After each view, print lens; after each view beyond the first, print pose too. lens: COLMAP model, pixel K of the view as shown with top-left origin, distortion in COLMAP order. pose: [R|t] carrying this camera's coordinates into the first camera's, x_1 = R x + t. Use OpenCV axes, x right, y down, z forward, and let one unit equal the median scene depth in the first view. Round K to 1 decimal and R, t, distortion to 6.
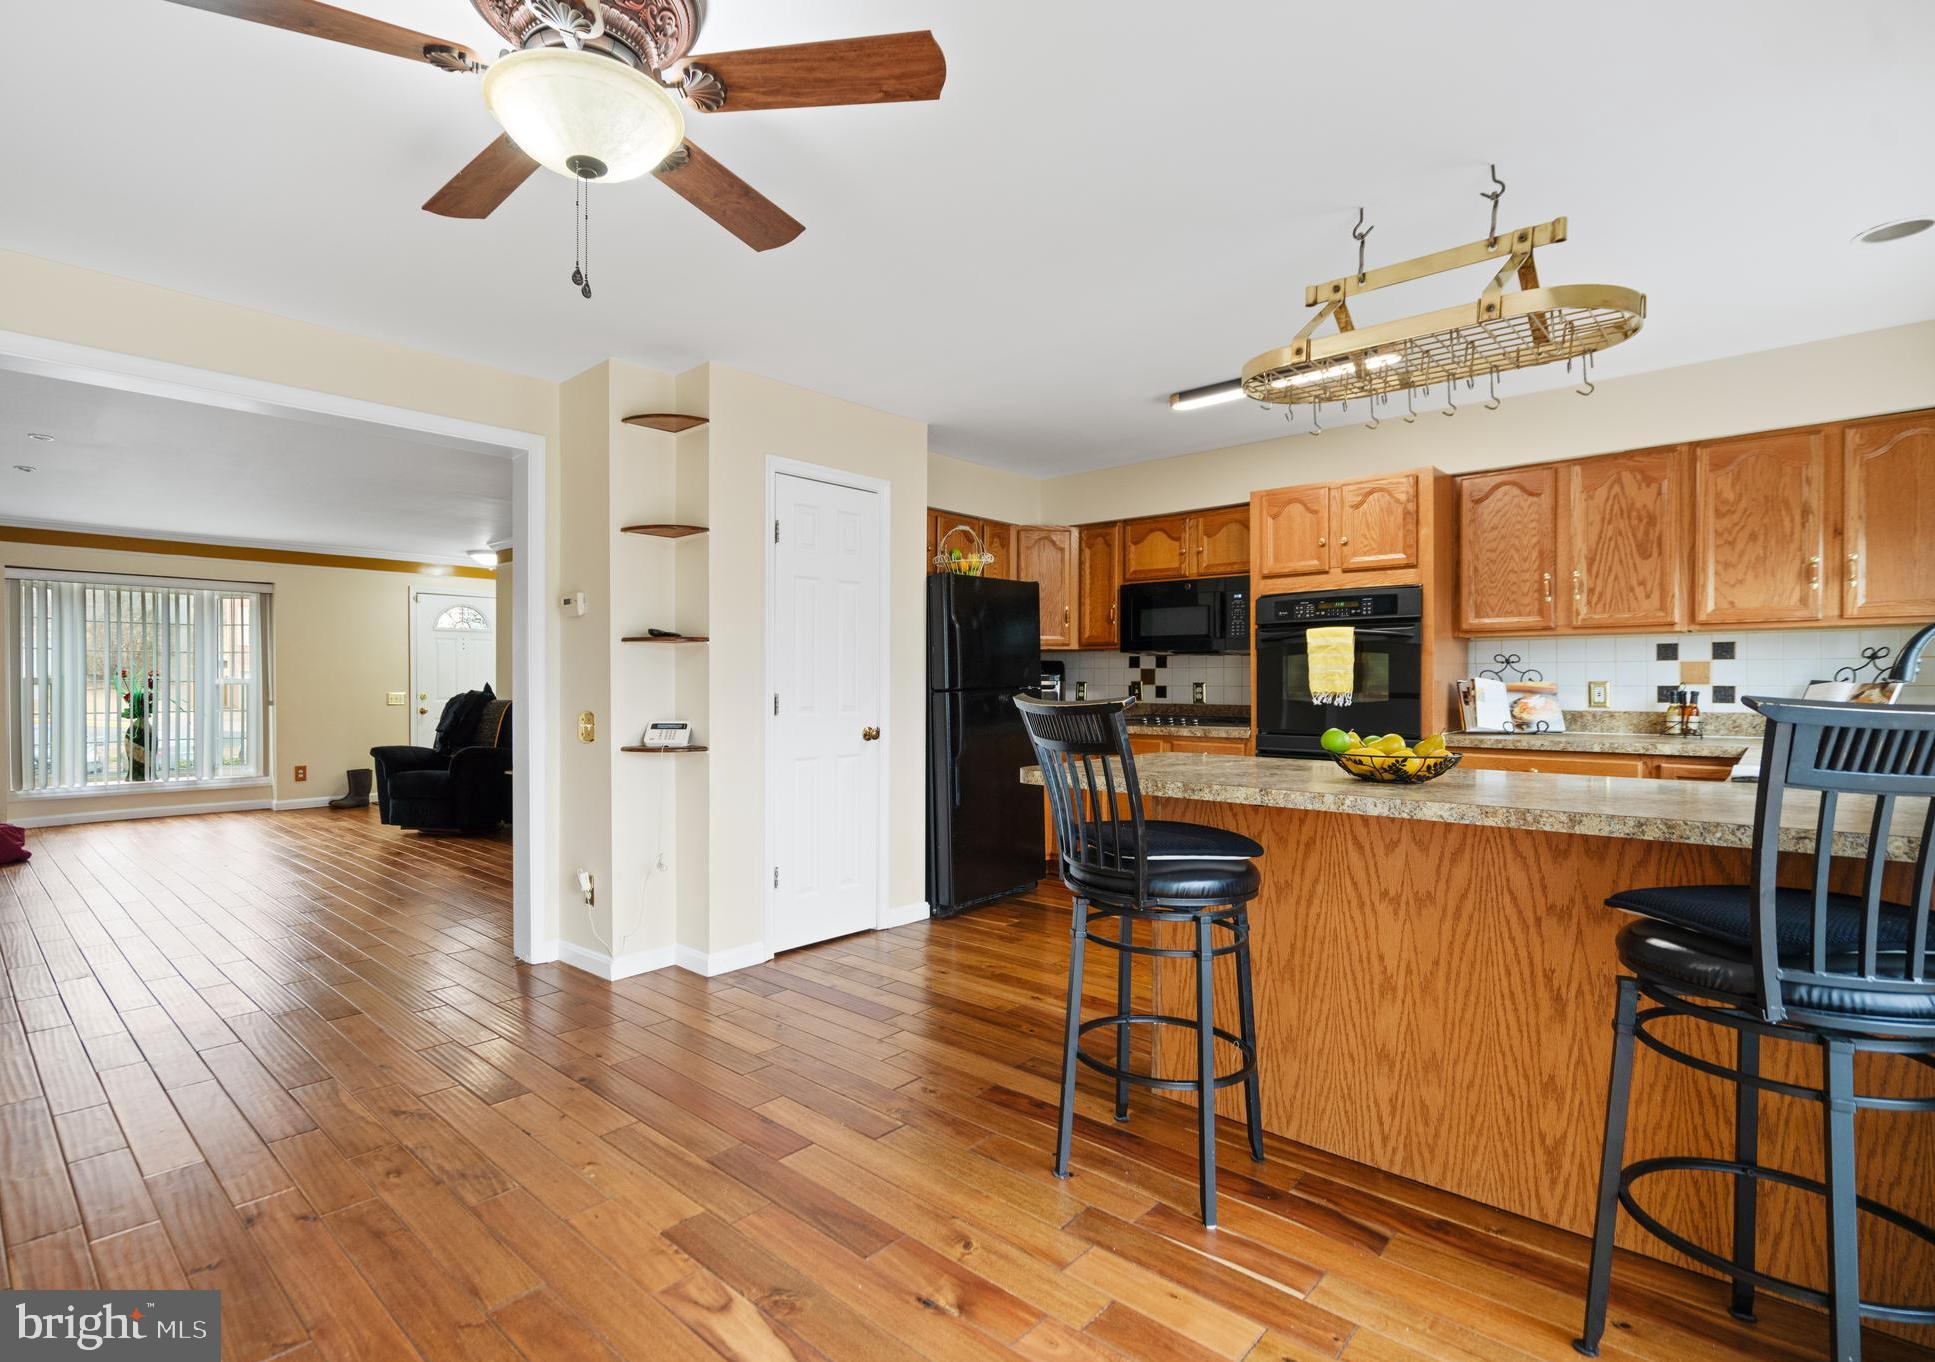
lens RADIAL K [[942.7, 0, 904.1], [0, 942.7, 685.0], [0, 0, 1]] dist [0.000301, 0.000955]
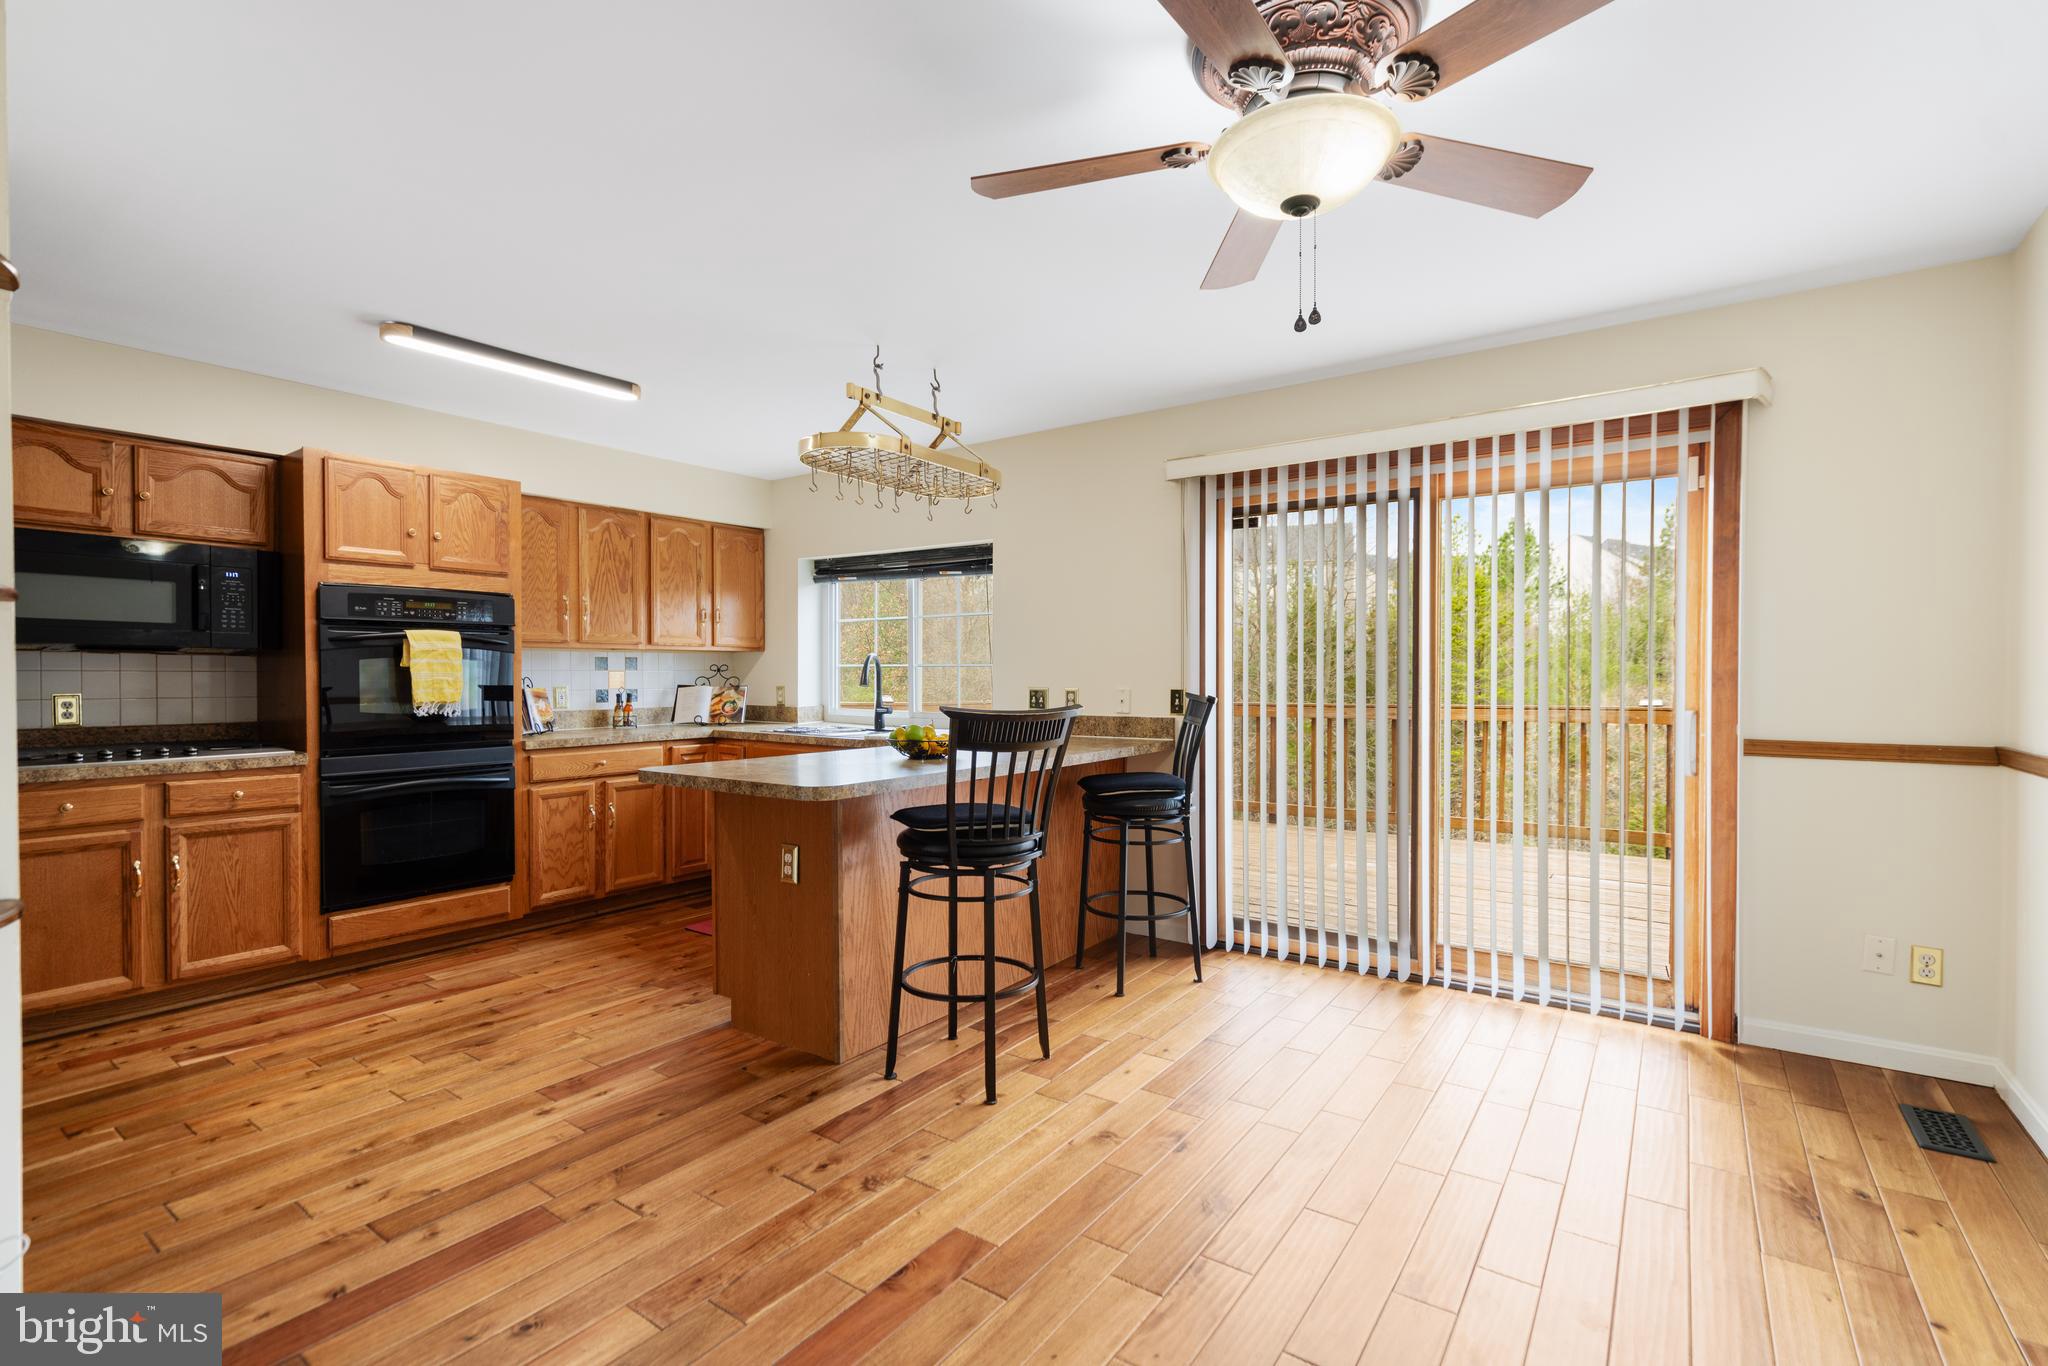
lens RADIAL K [[934.8, 0, 1013.6], [0, 934.8, 687.0], [0, 0, 1]] dist [-0.001029, 0.000990]
pose [[-0.135955, -0.011065, 0.990653, -0.577073], [0.006718, 0.999904, 0.012090, -0.015280], [-0.990692, 0.008299, -0.135868, 0.639915]]
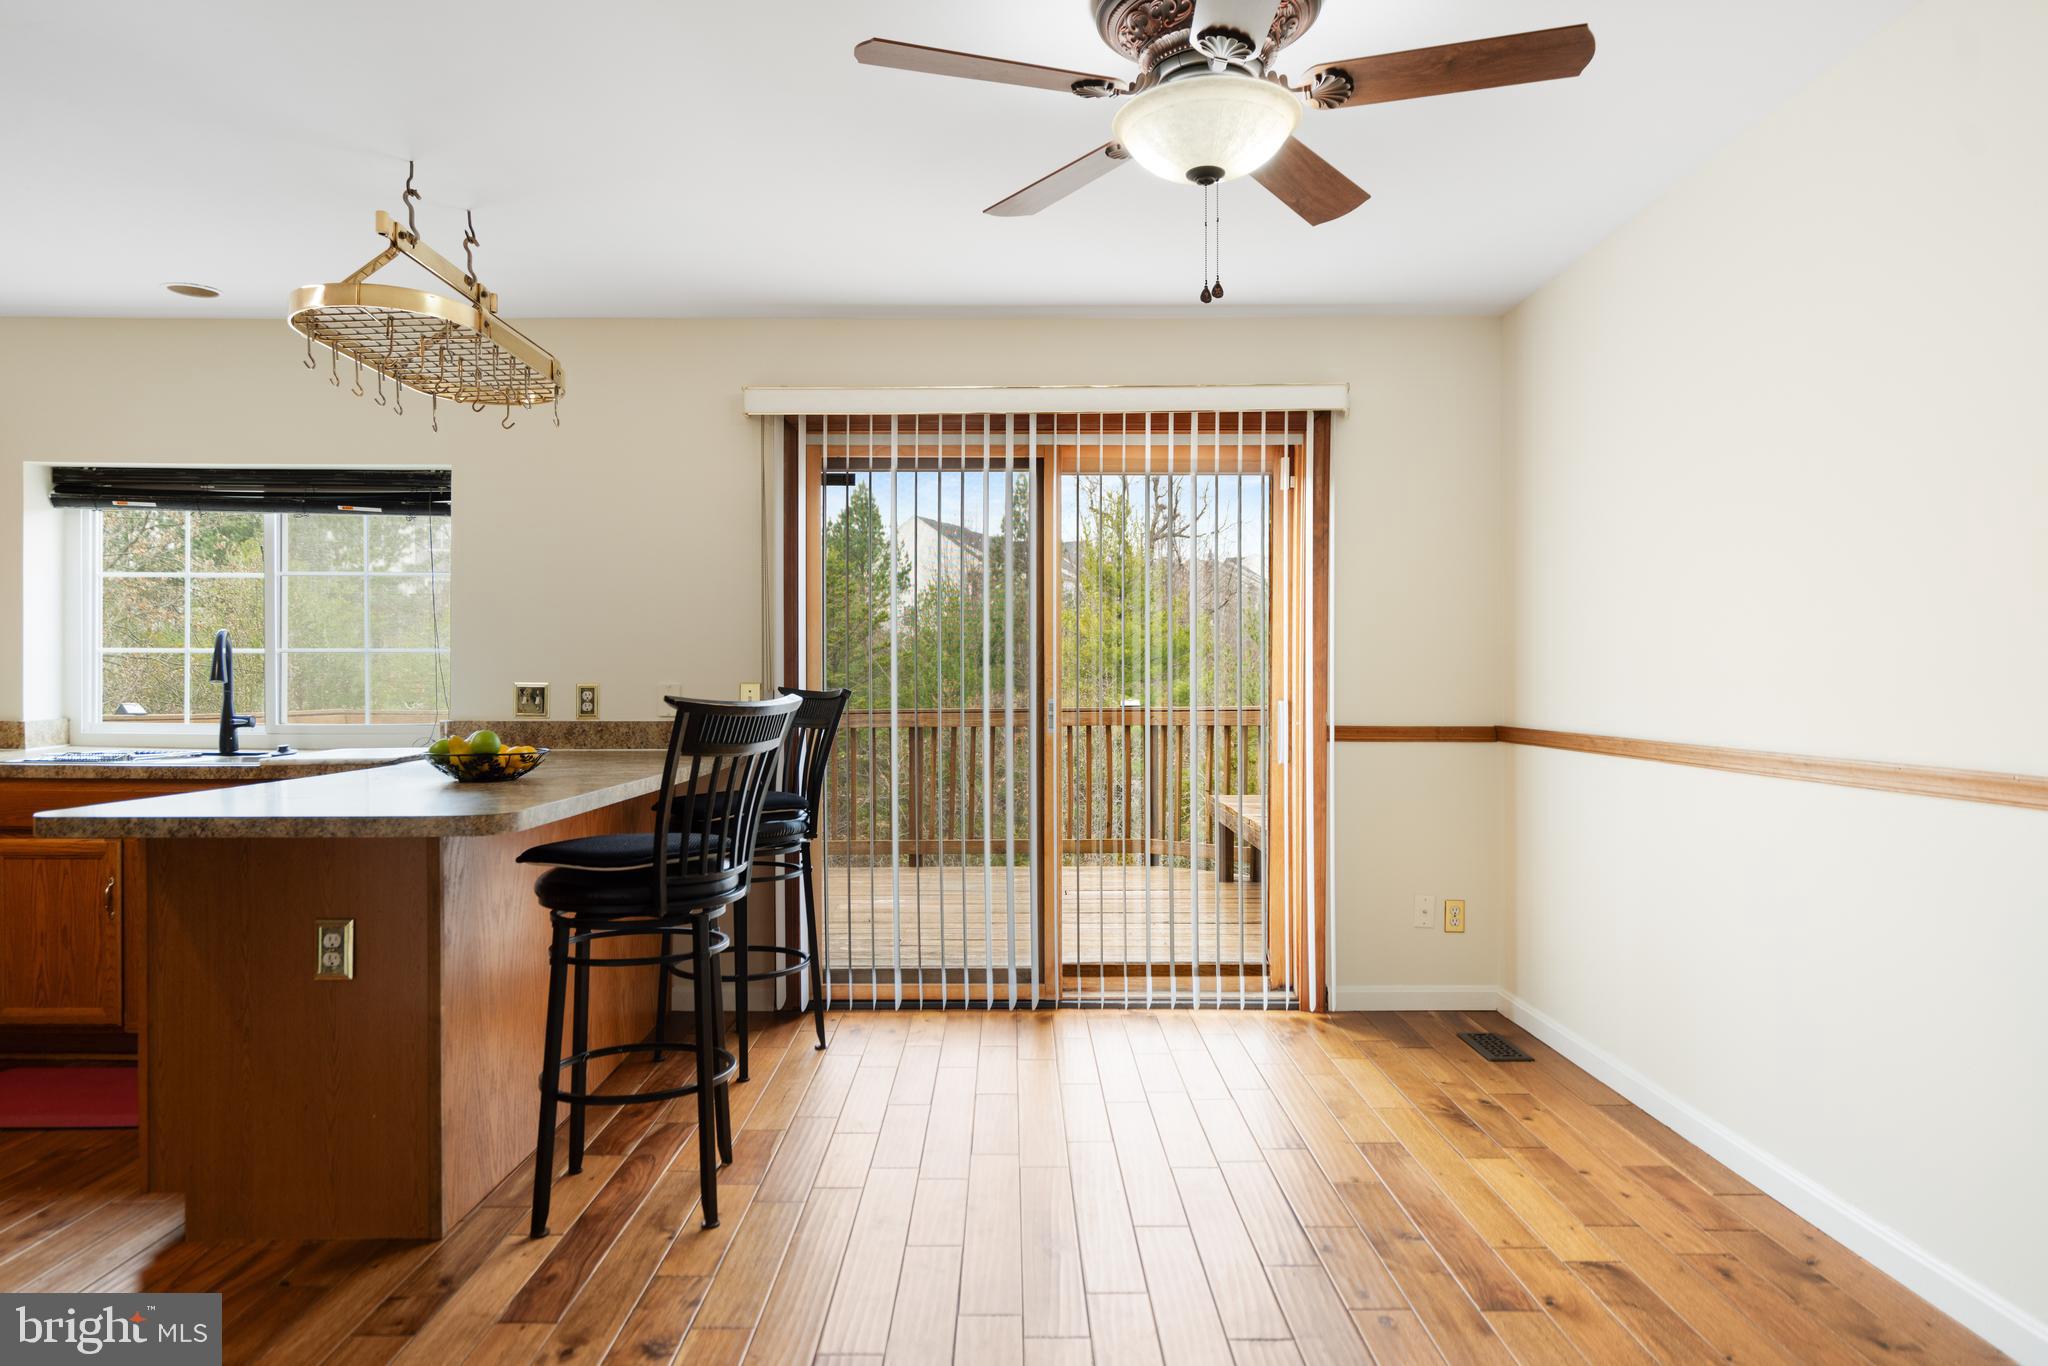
lens RADIAL K [[1289.9, 0, 1002.1], [0, 1289.9, 683.4], [0, 0, 1]] dist [0.010063, 0.001120]
pose [[-0.685120, 0.000444, 0.728430, -0.527647], [0.005426, 0.999975, 0.004494, -0.002965], [-0.728410, 0.007032, -0.685106, 0.931070]]
